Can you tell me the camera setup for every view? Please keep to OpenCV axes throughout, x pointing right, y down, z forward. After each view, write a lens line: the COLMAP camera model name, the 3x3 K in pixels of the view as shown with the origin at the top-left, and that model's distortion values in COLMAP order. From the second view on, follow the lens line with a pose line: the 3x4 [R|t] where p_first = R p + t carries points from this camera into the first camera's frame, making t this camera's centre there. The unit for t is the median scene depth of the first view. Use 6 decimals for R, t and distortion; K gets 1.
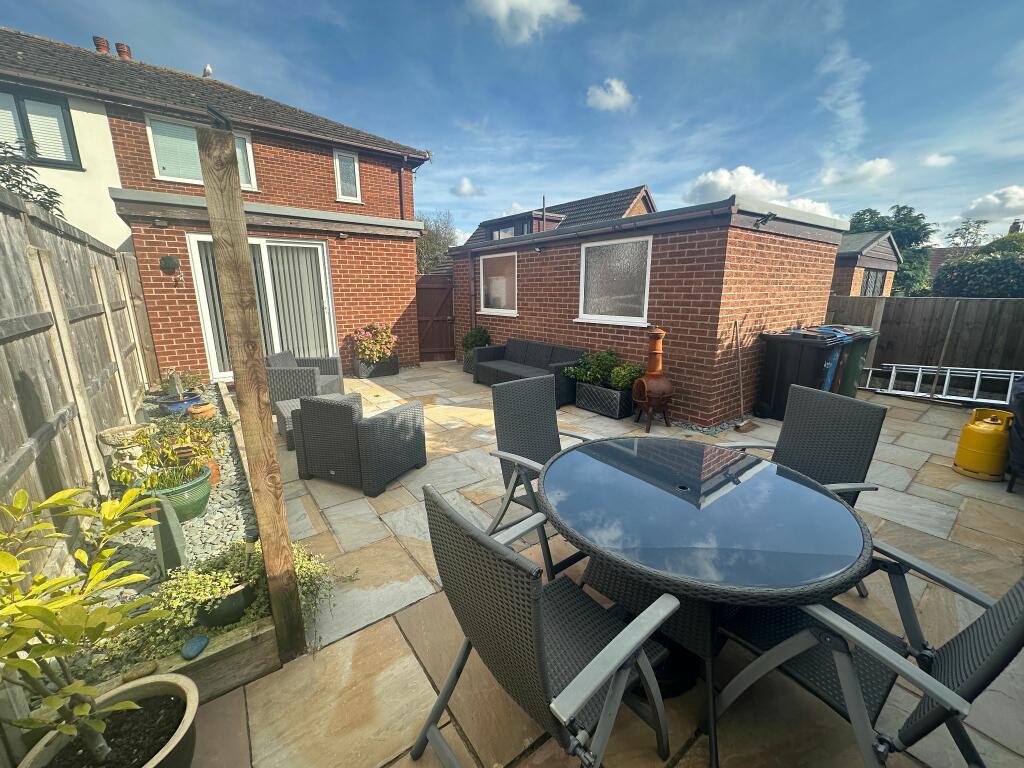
lens RADIAL K [[411.5, 0, 514.2], [0, 411.5, 384.5], [0, 0, 1]] dist [0.001309, 0.000121]
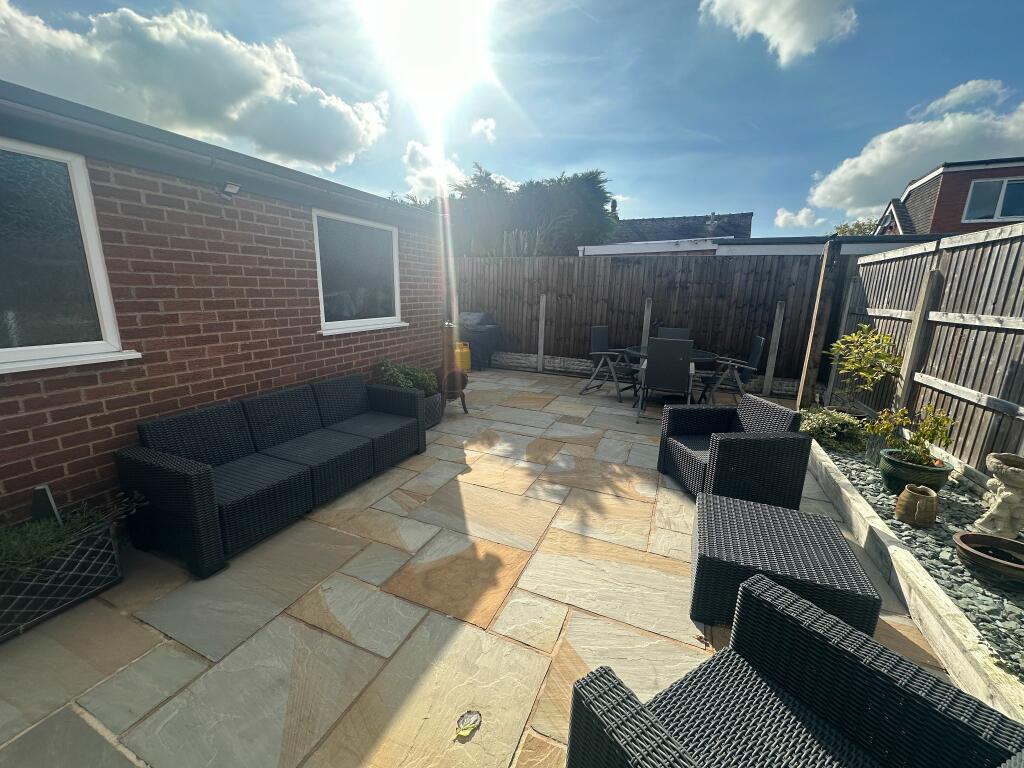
lens RADIAL K [[411.5, 0, 511.0], [0, 411.5, 383.4], [0, 0, 1]] dist [0.001309, 0.000121]
pose [[-0.496592, -0.200524, 0.844504, -0.549107], [0.178012, 0.928739, 0.325202, -0.248910], [-0.849534, 0.311825, -0.425508, 1.100275]]
